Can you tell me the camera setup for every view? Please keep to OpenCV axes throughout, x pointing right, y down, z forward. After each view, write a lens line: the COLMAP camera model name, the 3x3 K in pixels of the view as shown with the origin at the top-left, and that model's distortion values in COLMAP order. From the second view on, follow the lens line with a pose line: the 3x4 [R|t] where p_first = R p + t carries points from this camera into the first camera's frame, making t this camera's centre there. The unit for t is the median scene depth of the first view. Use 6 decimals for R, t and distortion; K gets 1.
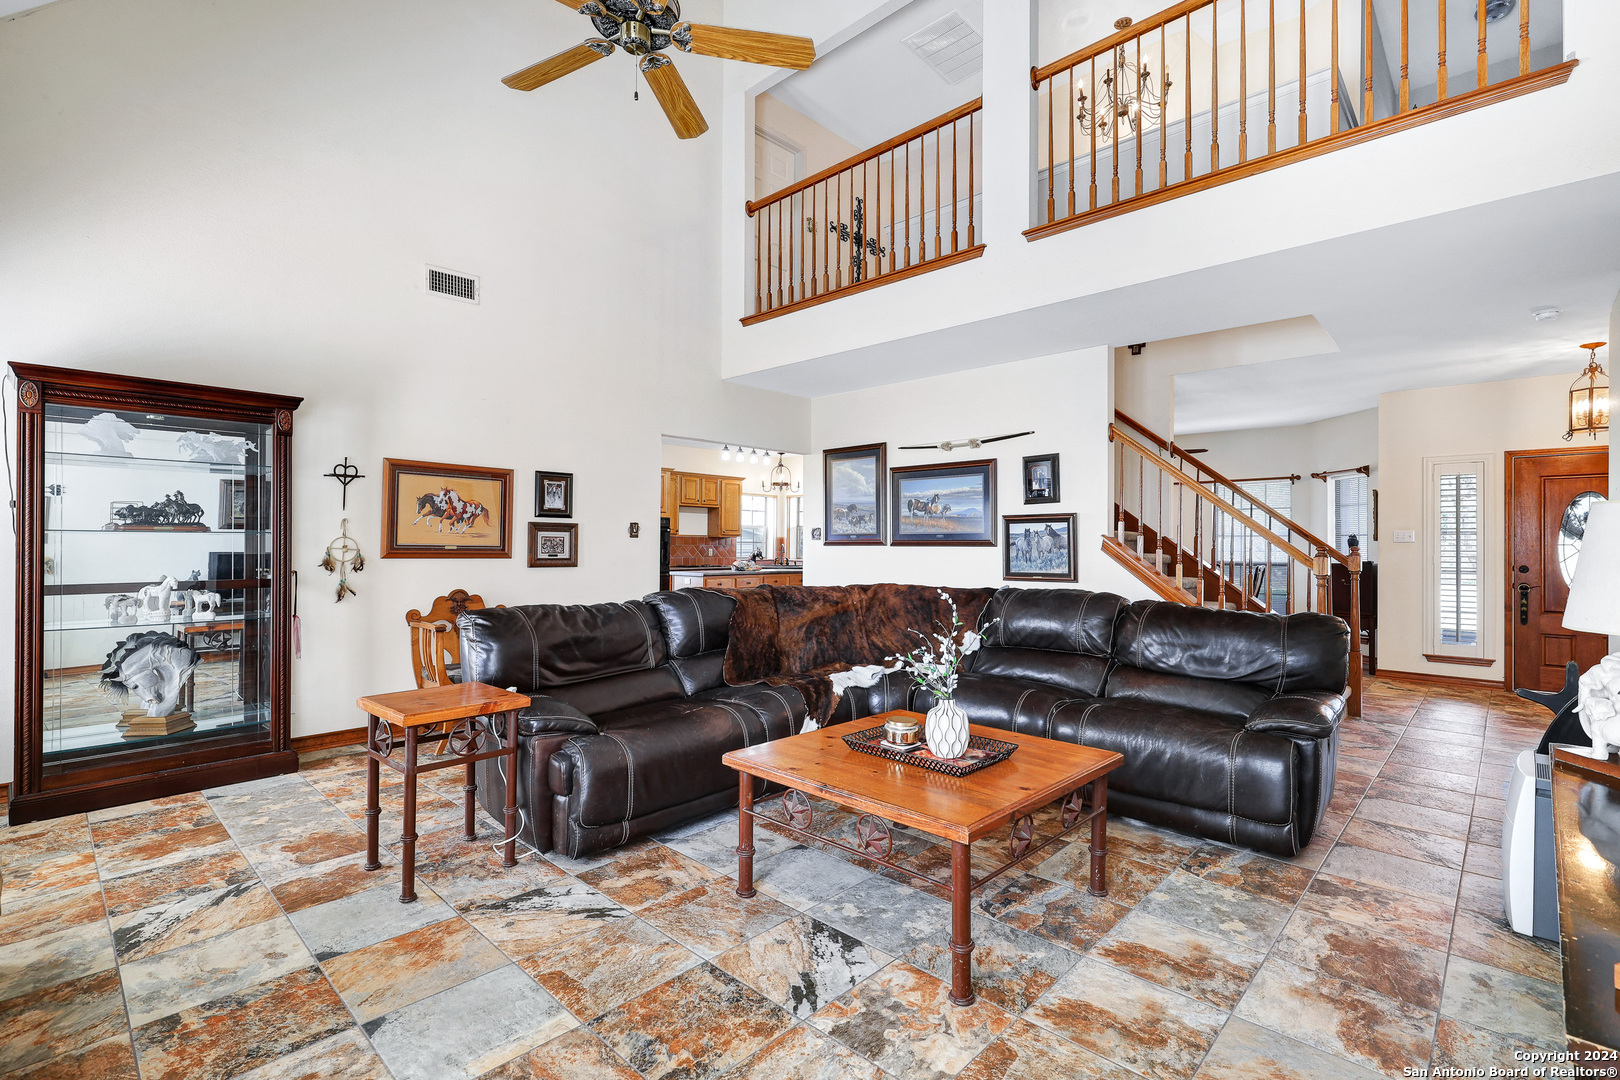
lens RADIAL K [[737.0, 0, 819.0], [0, 737.0, 540.8], [0, 0, 1]] dist [0.000846, 0.000124]
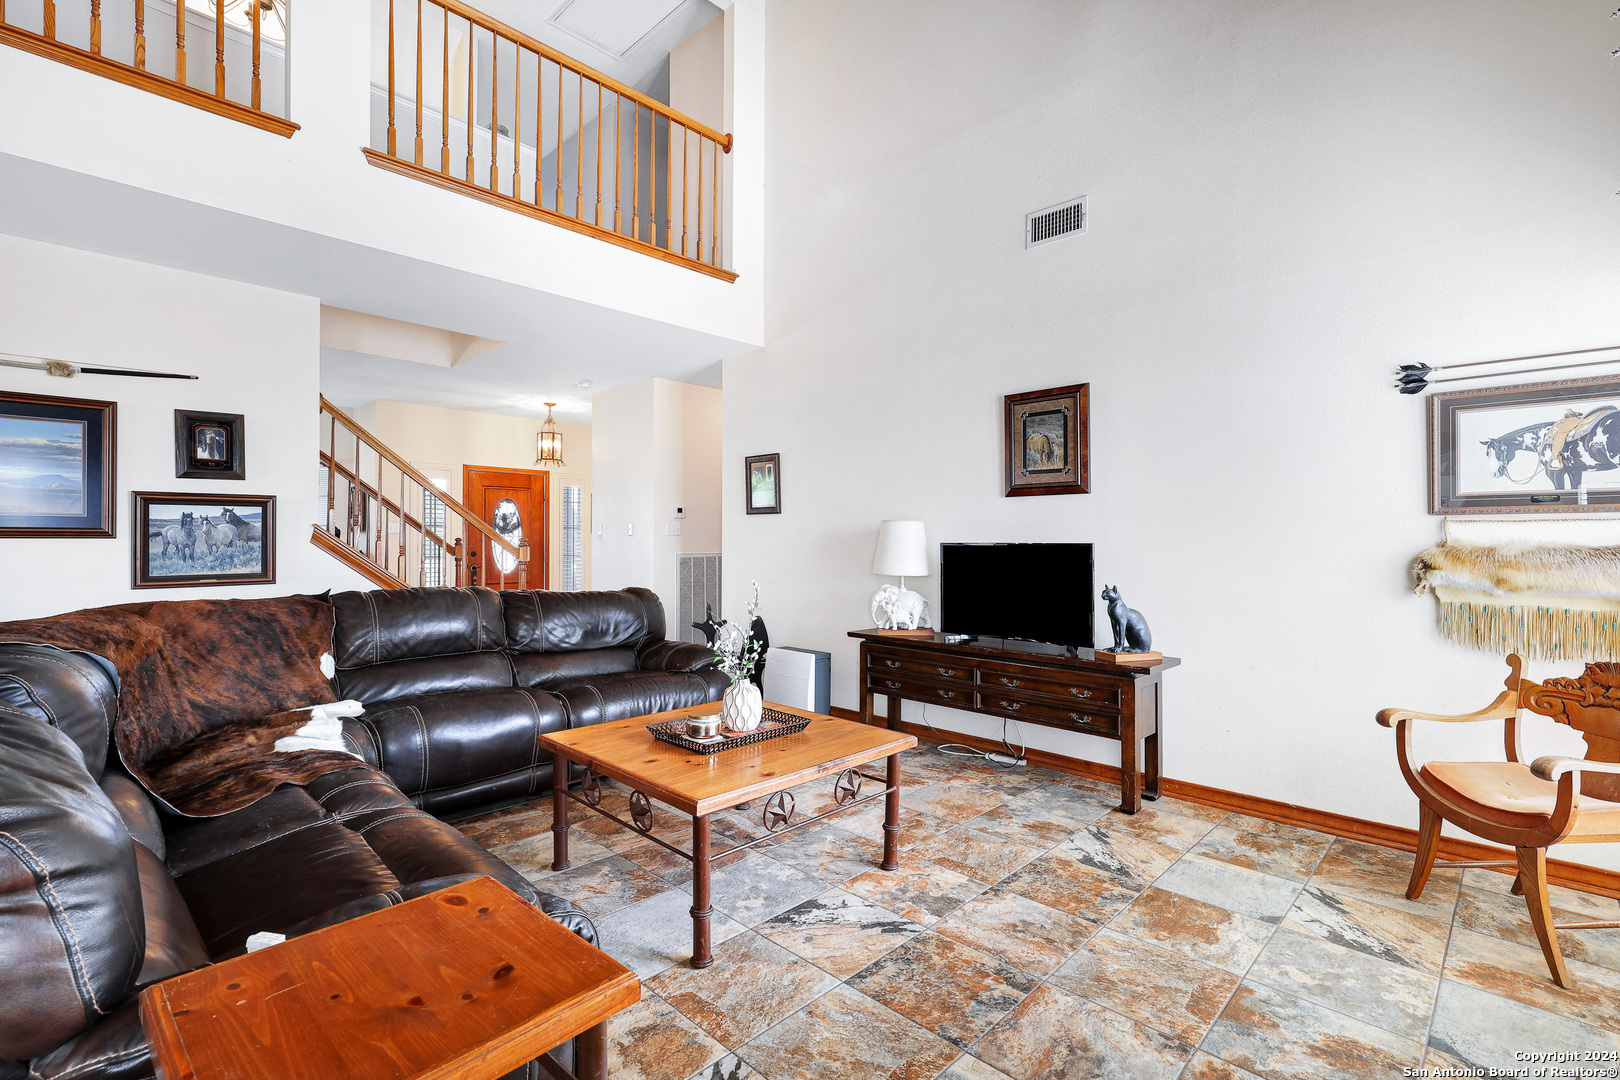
lens RADIAL K [[737.0, 0, 818.3], [0, 737.0, 539.3], [0, 0, 1]] dist [0.000846, 0.000124]
pose [[0.017362, -0.003955, 0.999841, -0.452464], [-0.008459, 0.999956, 0.004103, 0.000715], [-0.999813, -0.008529, 0.017328, 0.423345]]
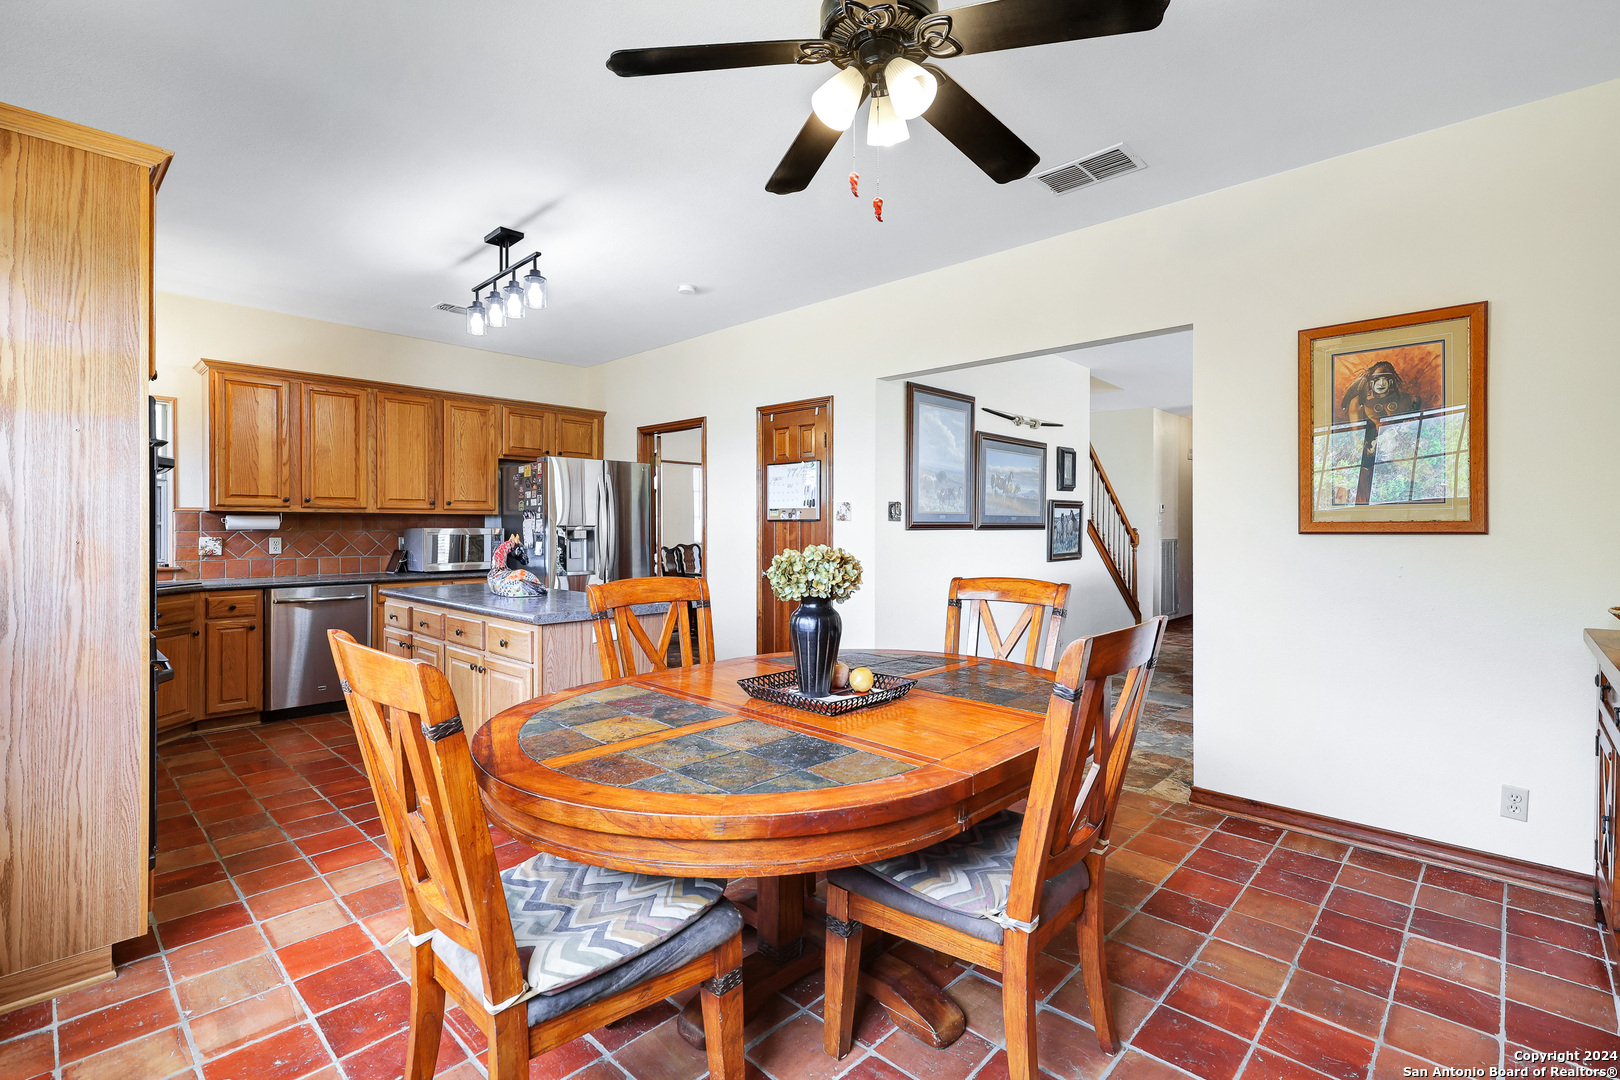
lens RADIAL K [[737.0, 0, 810.3], [0, 737.0, 532.4], [0, 0, 1]] dist [0.000846, 0.000124]
pose [[0.001930, -0.007172, 0.999972, -0.892649], [-0.003664, 0.999968, 0.007179, 0.006165], [-0.999991, -0.003678, 0.001904, 1.509343]]
